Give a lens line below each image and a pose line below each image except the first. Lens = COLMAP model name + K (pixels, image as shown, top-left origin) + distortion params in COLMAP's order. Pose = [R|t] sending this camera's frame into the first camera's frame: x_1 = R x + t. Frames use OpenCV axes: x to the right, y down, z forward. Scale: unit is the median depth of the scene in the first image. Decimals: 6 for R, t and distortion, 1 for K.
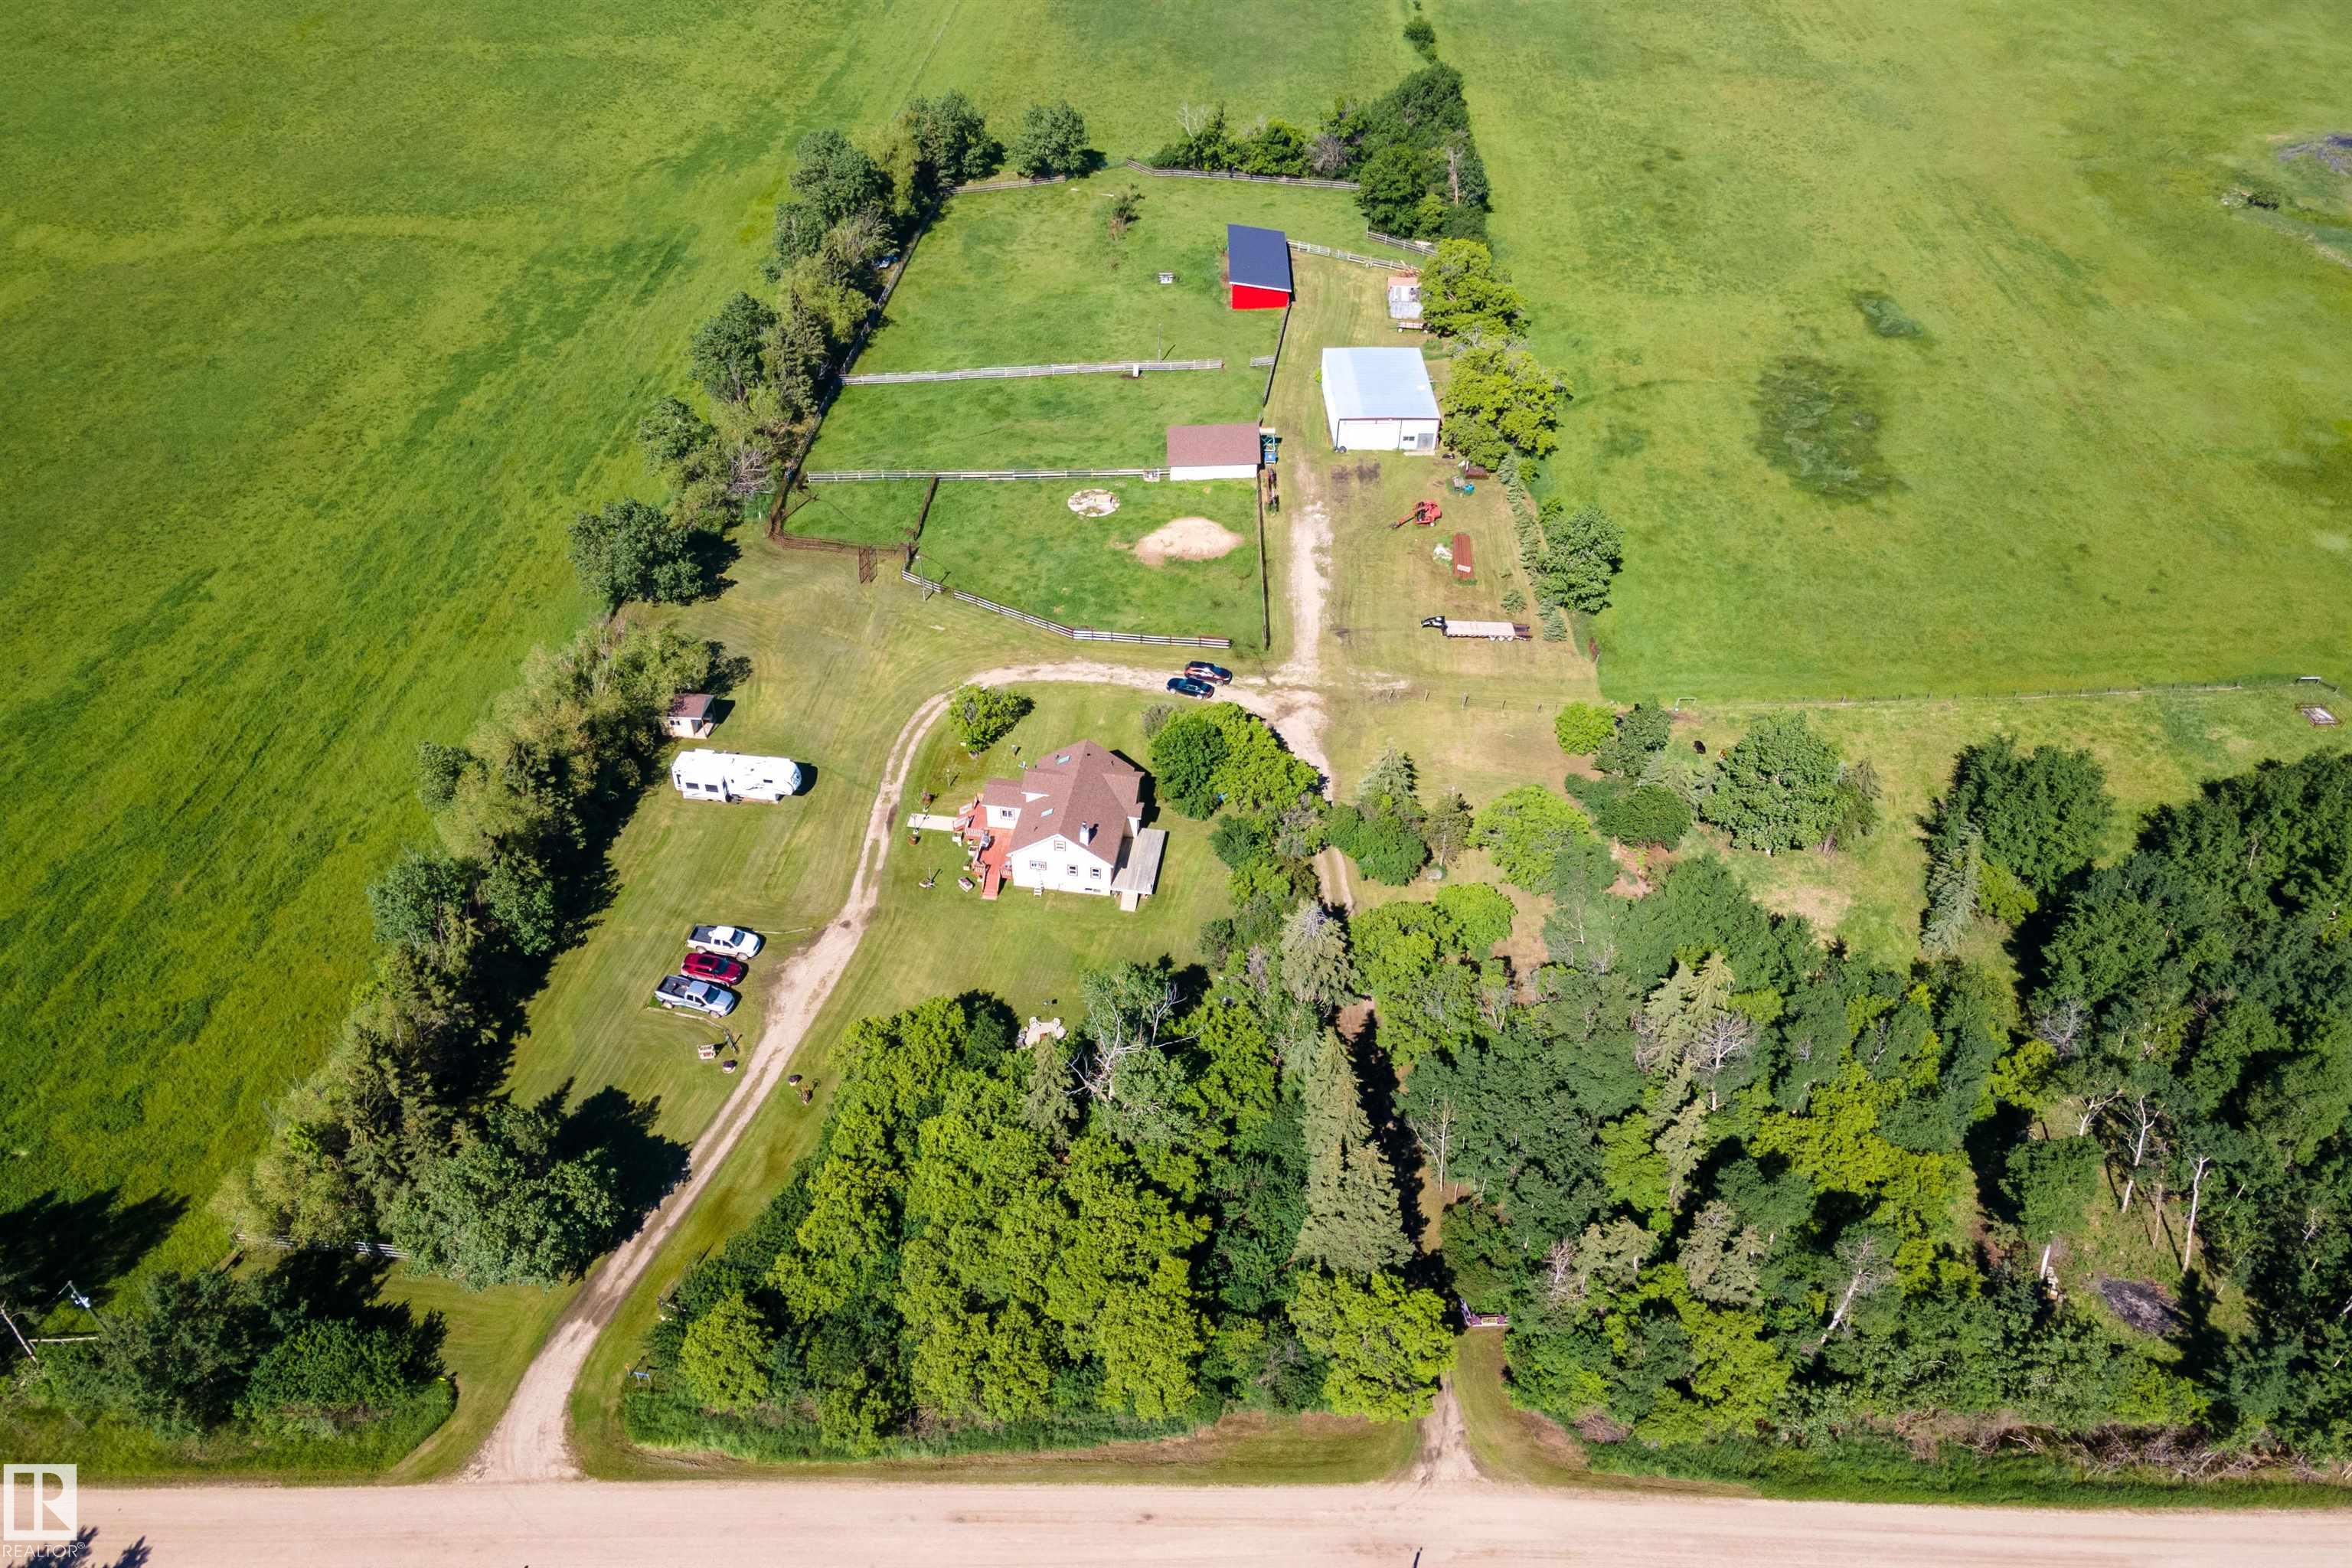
lens RADIAL K [[1706.0, 0, 1175.2], [0, 1706.0, 788.1], [0, 0, 1]] dist [0.028809, 0.029020]
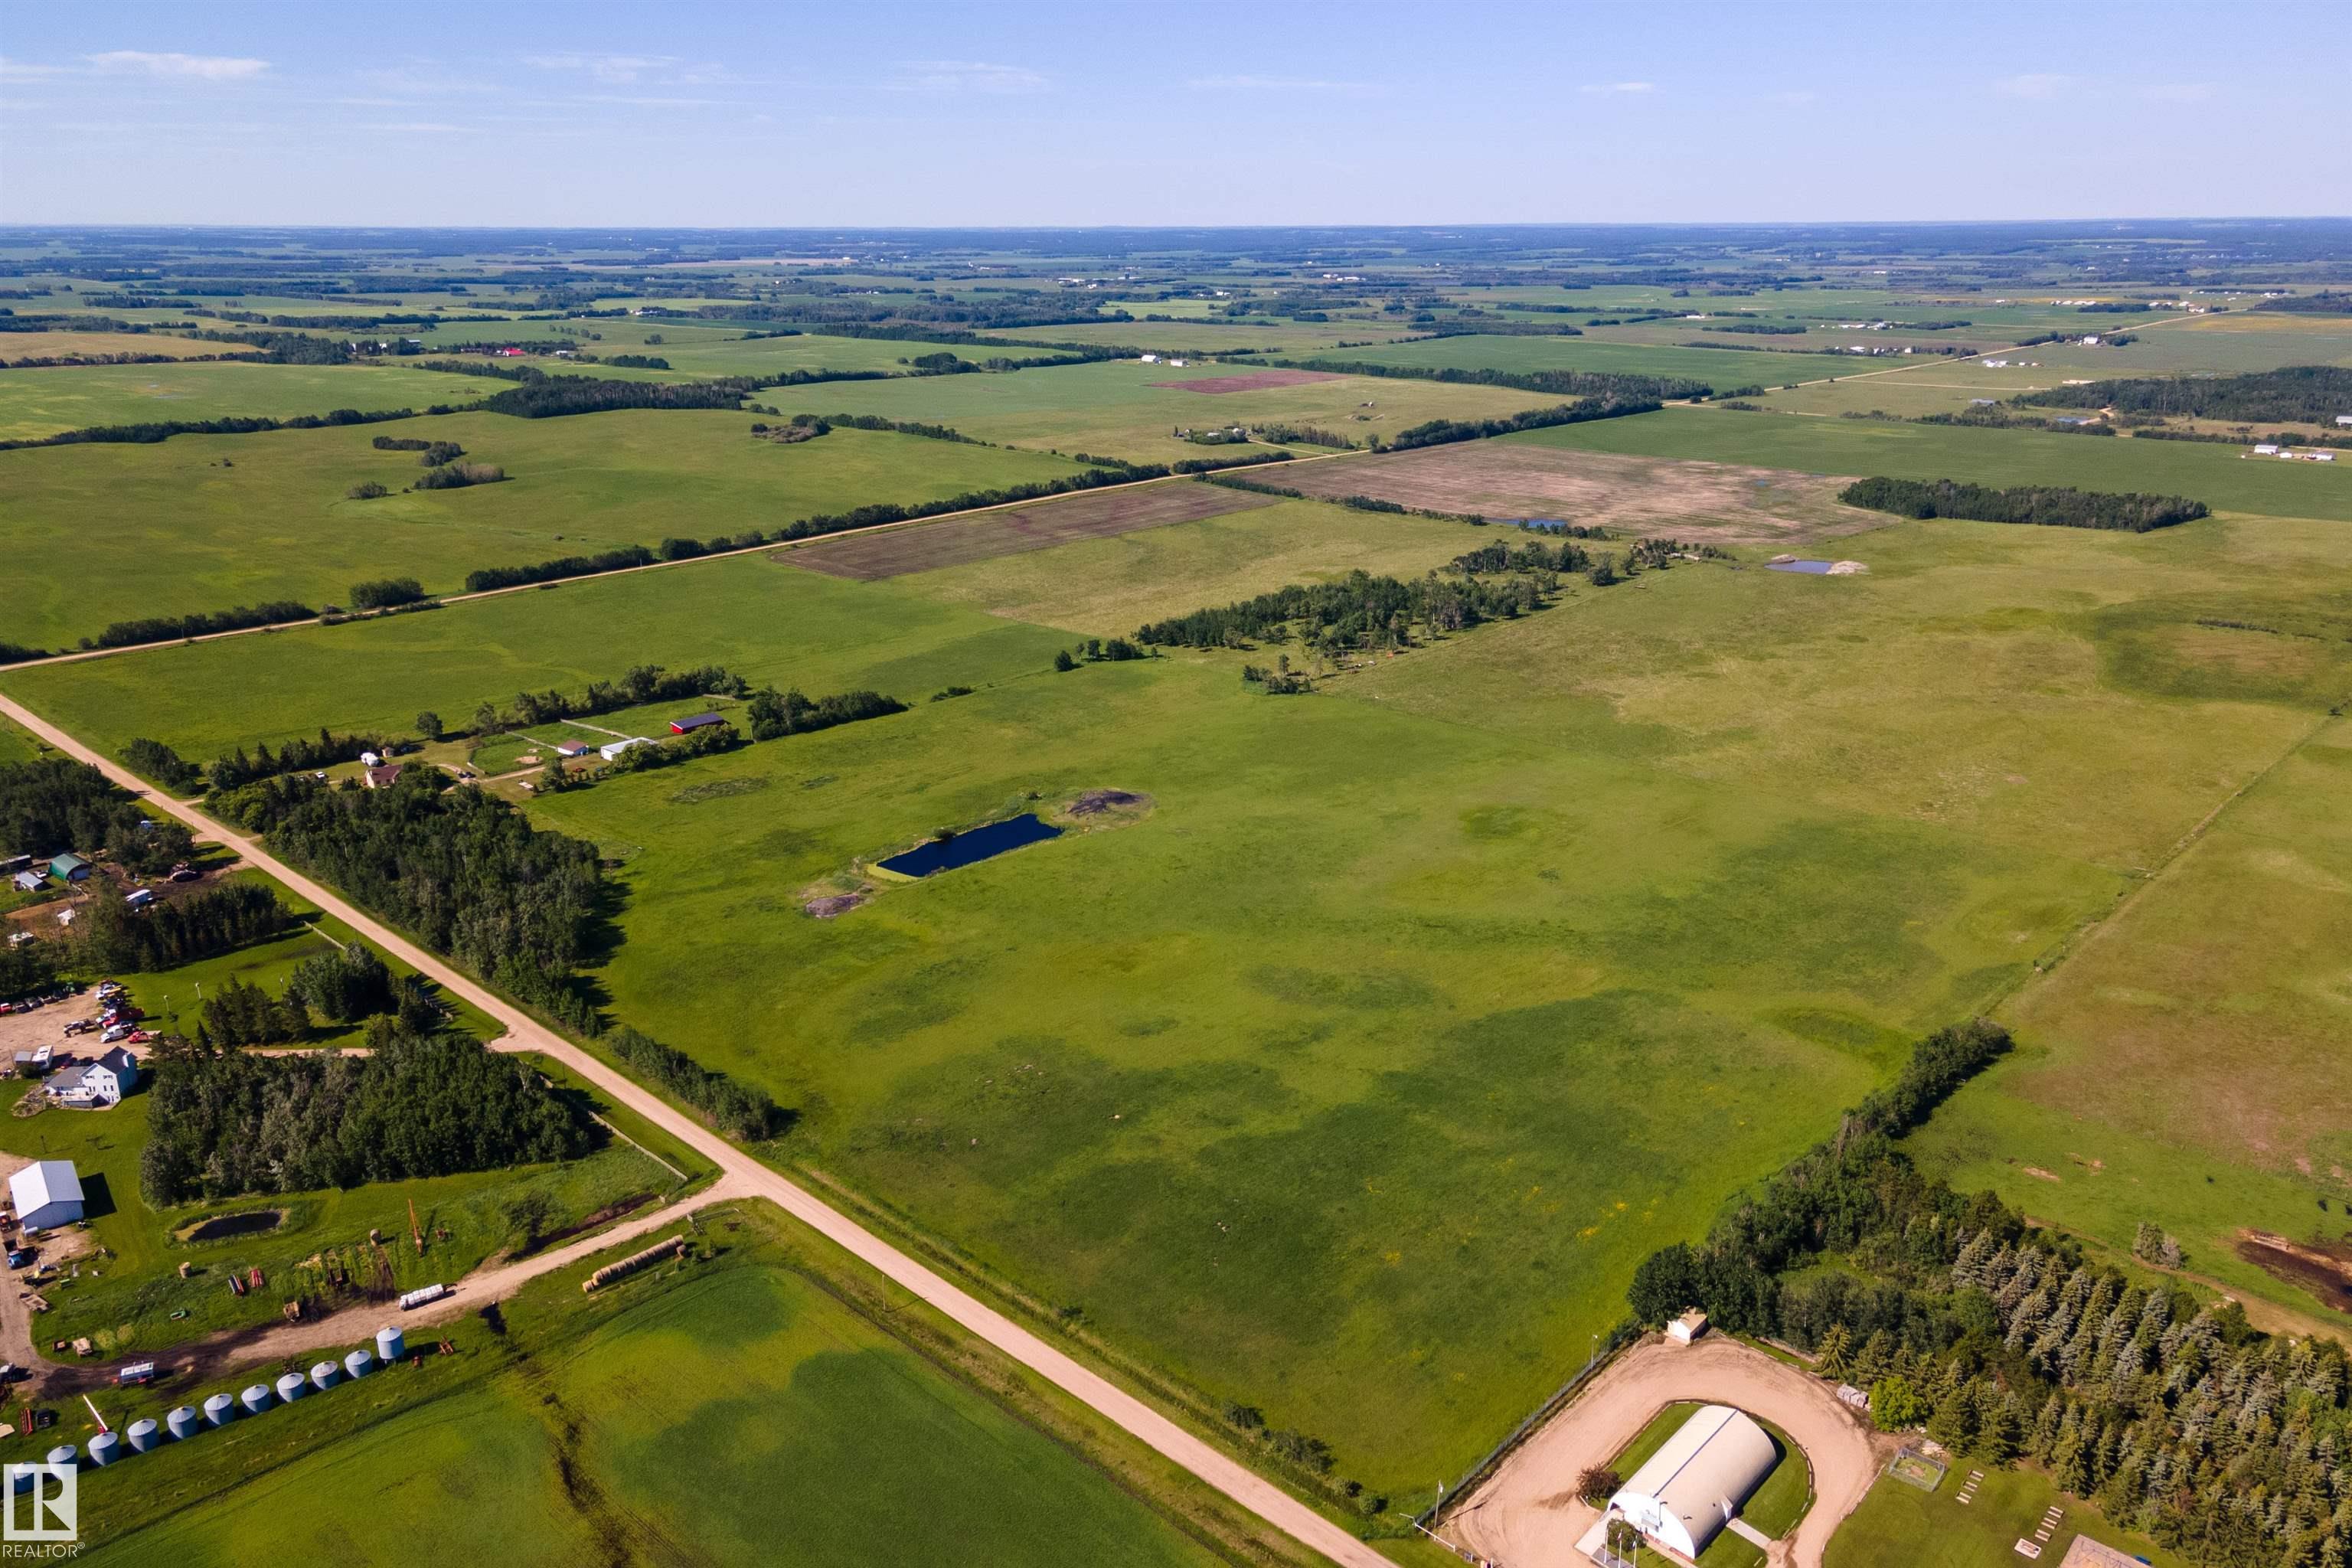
lens RADIAL K [[1706.0, 0, 1180.2], [0, 1706.0, 781.7], [0, 0, 1]] dist [0.028809, 0.029020]
pose [[0.736493, 0.197921, -0.646843, 3.254637], [-0.430787, 0.874489, -0.222915, 0.103293], [0.521538, 0.442827, 0.729317, -0.848153]]
